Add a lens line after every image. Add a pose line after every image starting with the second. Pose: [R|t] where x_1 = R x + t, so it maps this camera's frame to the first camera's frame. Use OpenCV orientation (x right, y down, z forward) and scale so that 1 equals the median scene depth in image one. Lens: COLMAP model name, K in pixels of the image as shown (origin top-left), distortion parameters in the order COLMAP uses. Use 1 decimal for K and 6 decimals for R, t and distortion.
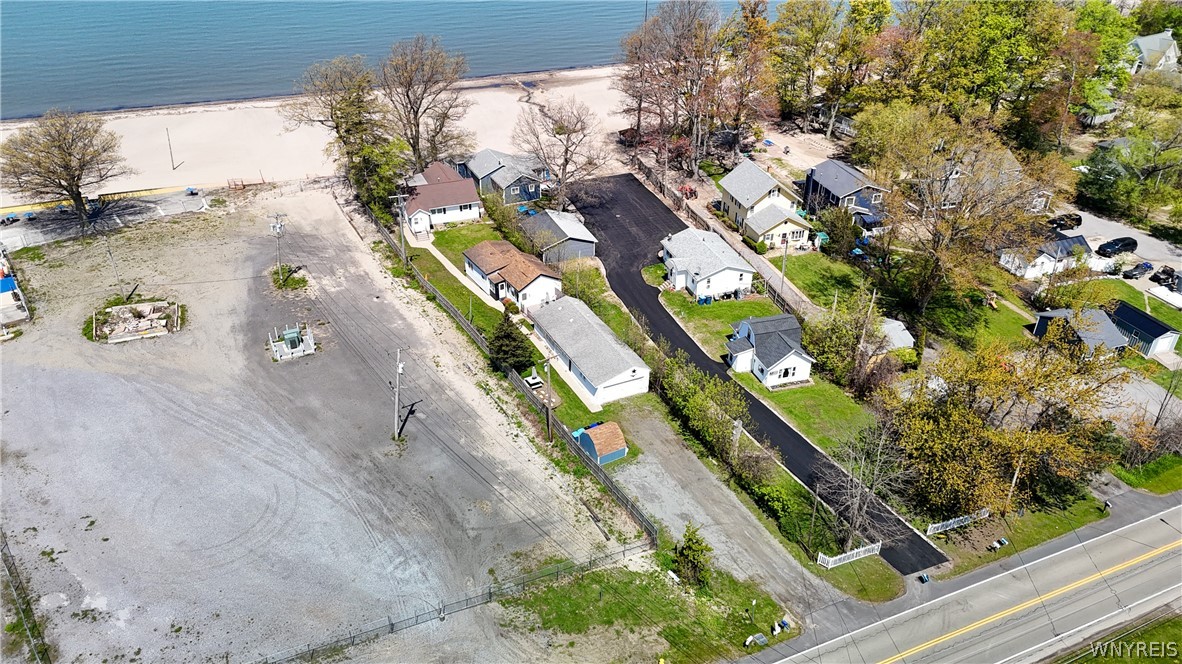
lens RADIAL K [[865.9, 0, 597.8], [0, 865.9, 333.0], [0, 0, 1]] dist [0.044453, -0.035409]
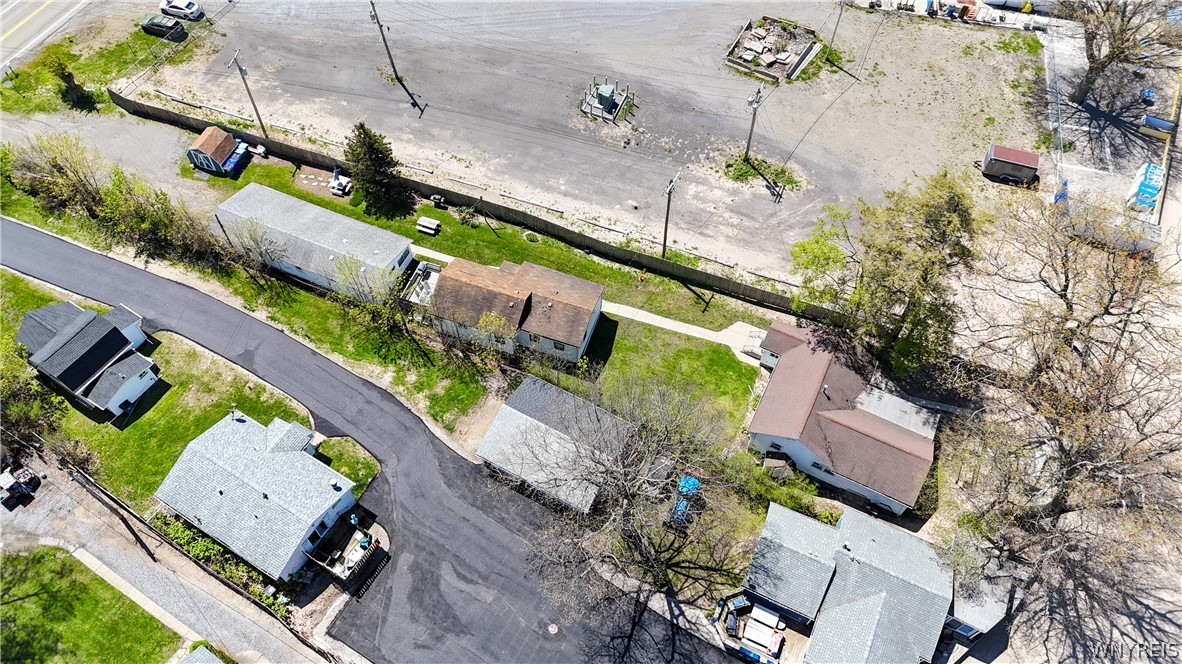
lens RADIAL K [[865.9, 0, 597.7], [0, 865.9, 332.0], [0, 0, 1]] dist [0.044453, -0.035409]
pose [[-0.764581, 0.524867, -0.374074, 0.138508], [-0.364650, 0.126304, 0.922539, -0.855591], [0.531457, 0.841761, 0.094823, 1.187254]]
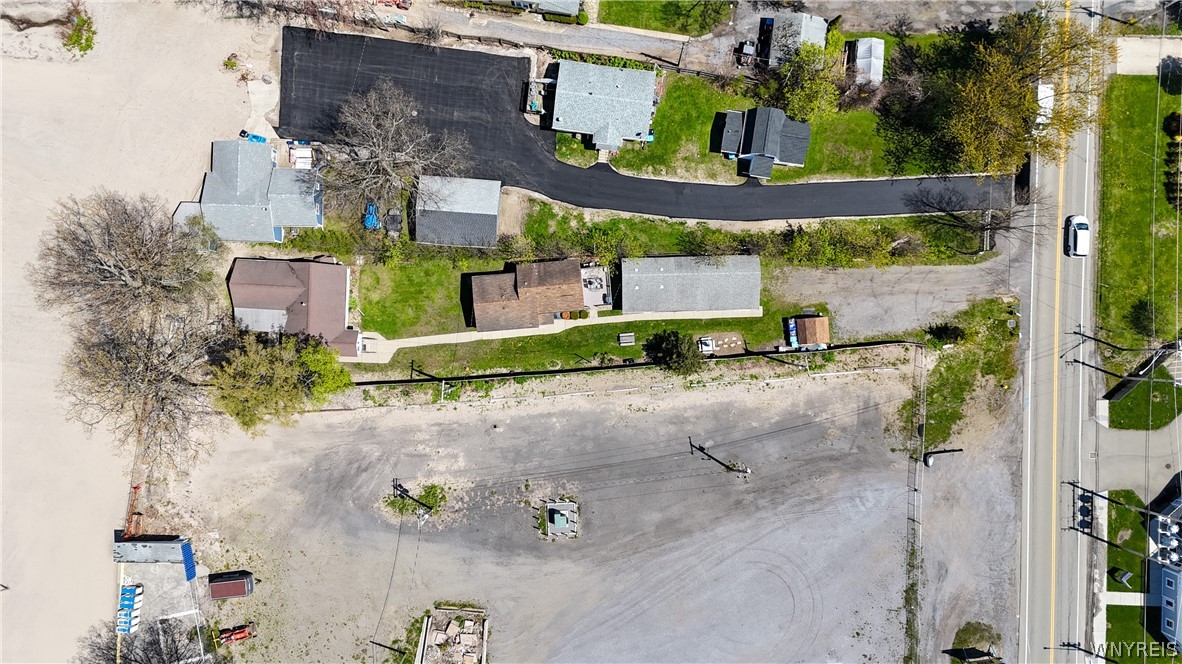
lens RADIAL K [[865.9, 0, 588.9], [0, 865.9, 334.7], [0, 0, 1]] dist [0.044453, -0.035409]
pose [[0.437364, -0.899267, -0.005539, -0.125554], [0.463617, 0.220196, 0.858239, -1.026406], [-0.770566, -0.377931, 0.513221, 0.529714]]
